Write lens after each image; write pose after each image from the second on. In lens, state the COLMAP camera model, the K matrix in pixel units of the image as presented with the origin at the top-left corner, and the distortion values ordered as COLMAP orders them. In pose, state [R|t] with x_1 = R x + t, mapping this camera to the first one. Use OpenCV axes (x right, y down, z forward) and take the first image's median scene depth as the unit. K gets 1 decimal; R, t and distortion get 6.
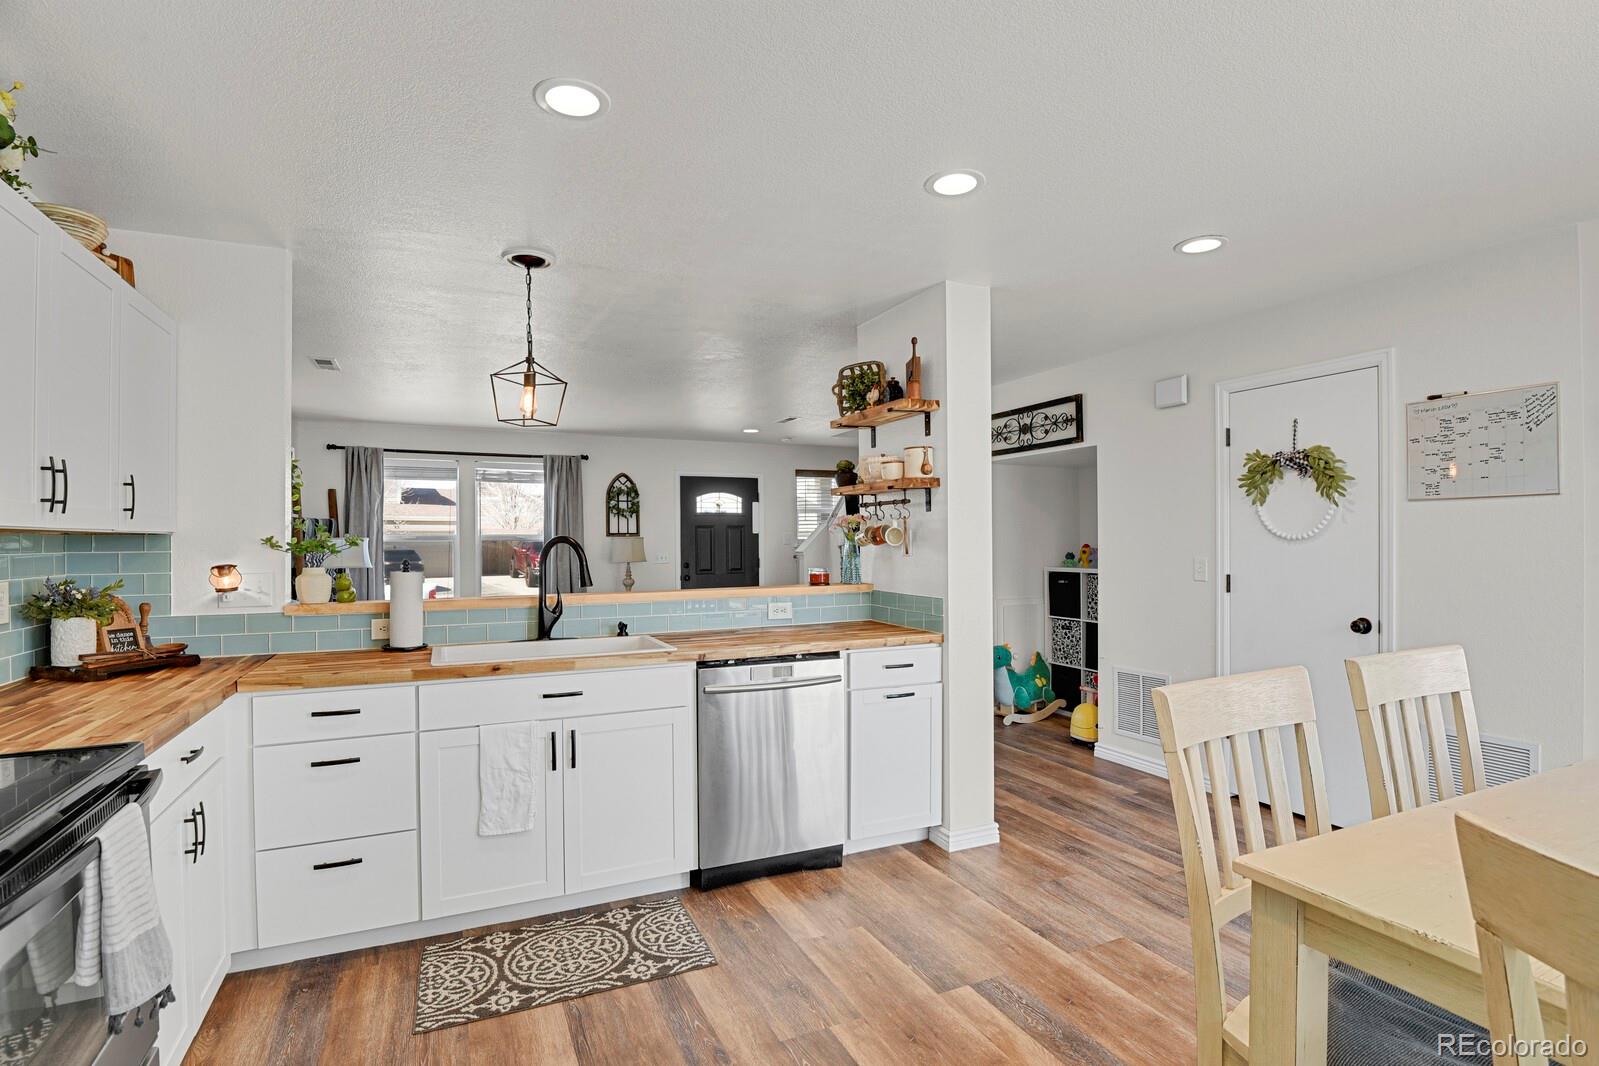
lens RADIAL K [[780.3, 0, 803.3], [0, 780.3, 539.3], [0, 0, 1]] dist [-0.022499, -0.004597]
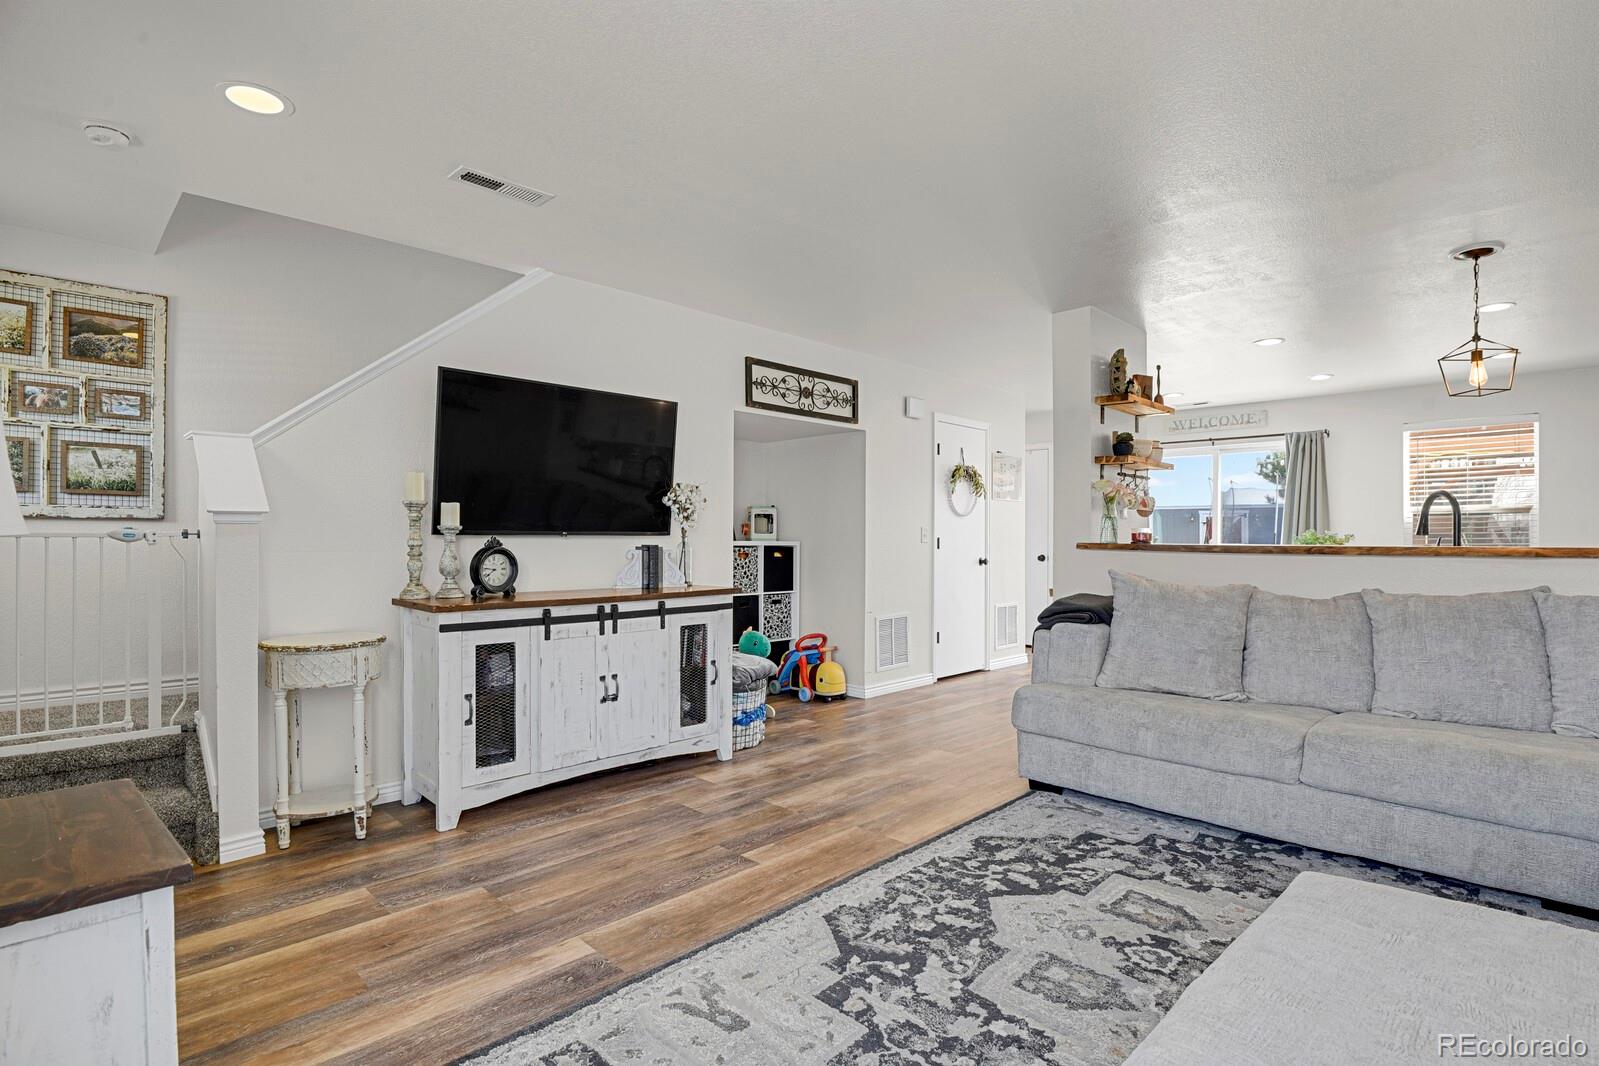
lens RADIAL K [[780.3, 0, 803.3], [0, 780.3, 539.3], [0, 0, 1]] dist [-0.022499, -0.004597]
pose [[-0.348502, 0.006388, 0.937286, -0.664754], [-0.001587, 0.999971, -0.007405, 0.049527], [-0.937307, -0.004068, -0.348482, 1.456577]]
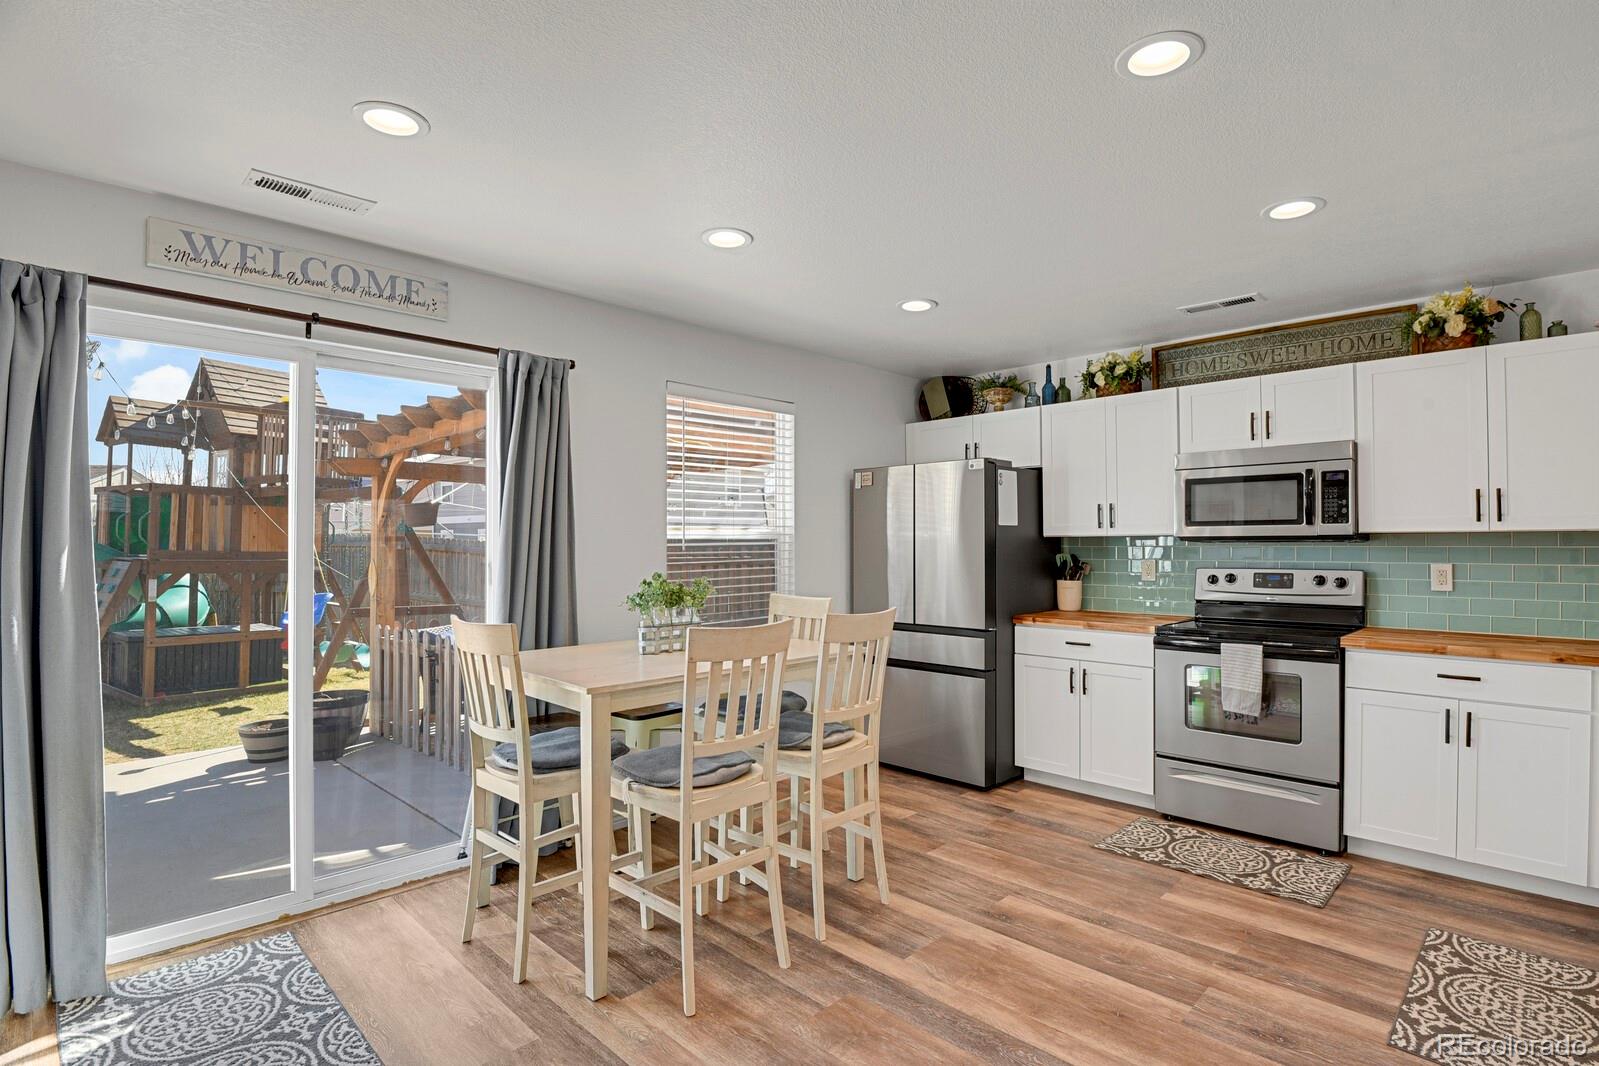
lens RADIAL K [[780.3, 0, 803.3], [0, 780.3, 539.3], [0, 0, 1]] dist [-0.022499, -0.004597]
pose [[-0.937036, 0.007086, -0.349162, 0.382313], [0.009829, 0.999933, -0.006082, 0.000038], [0.349095, -0.009131, -0.937043, 0.776180]]
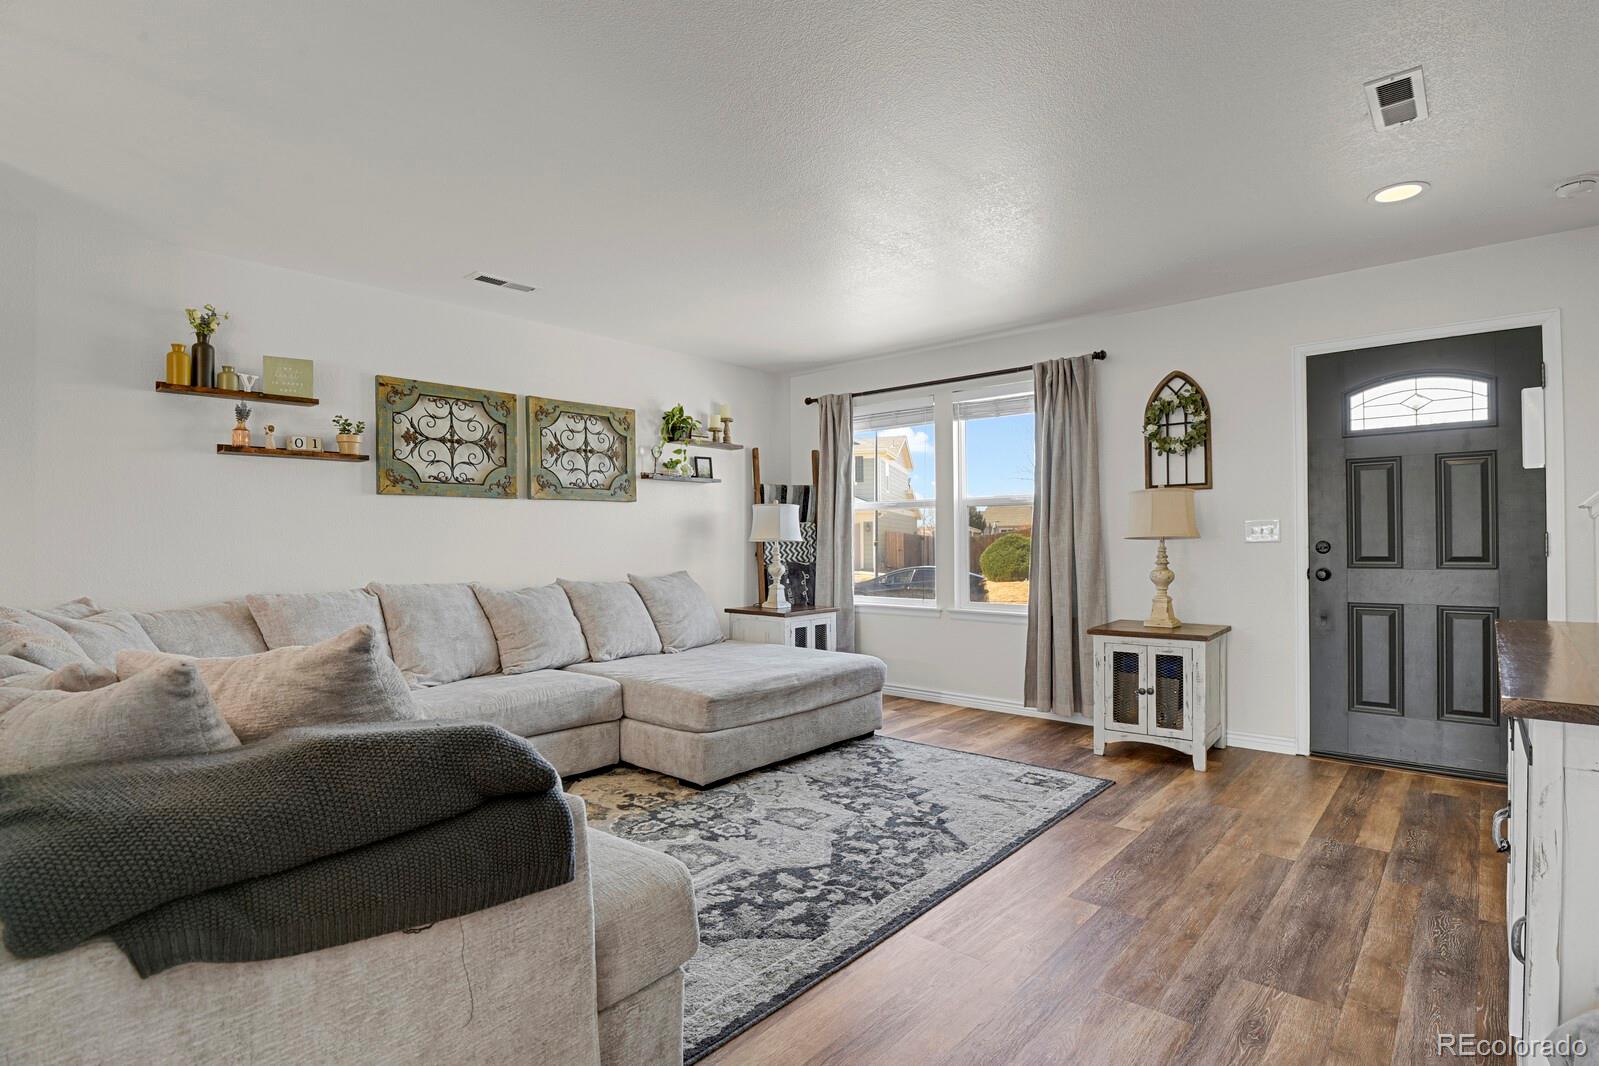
lens RADIAL K [[780.3, 0, 803.3], [0, 780.3, 539.3], [0, 0, 1]] dist [-0.022499, -0.004597]
pose [[0.399356, 0.001730, -0.916794, 0.257607], [0.008024, 0.999953, 0.005383, 0.042042], [0.916761, -0.009506, 0.399323, 0.936527]]
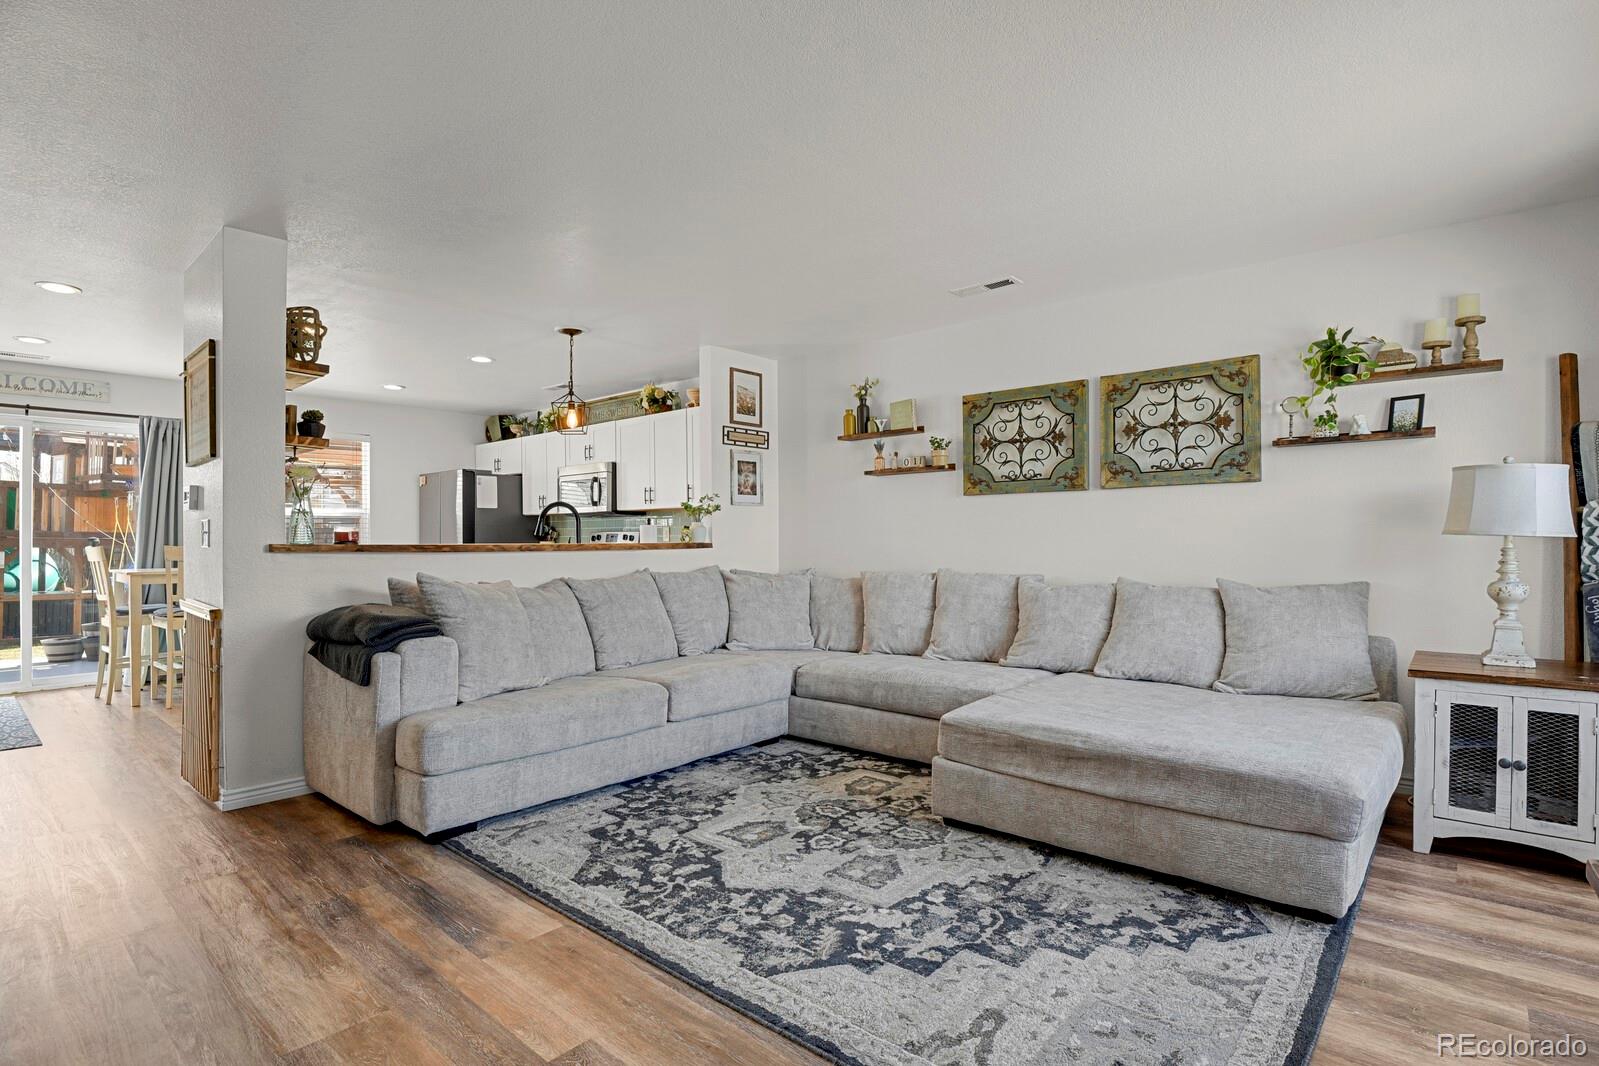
lens RADIAL K [[780.3, 0, 803.3], [0, 780.3, 539.3], [0, 0, 1]] dist [-0.022499, -0.004597]
pose [[-0.911743, 0.011421, -0.410603, -0.078368], [0.011393, 0.999932, 0.002515, 0.045443], [0.410604, -0.002386, -0.911811, 1.658564]]
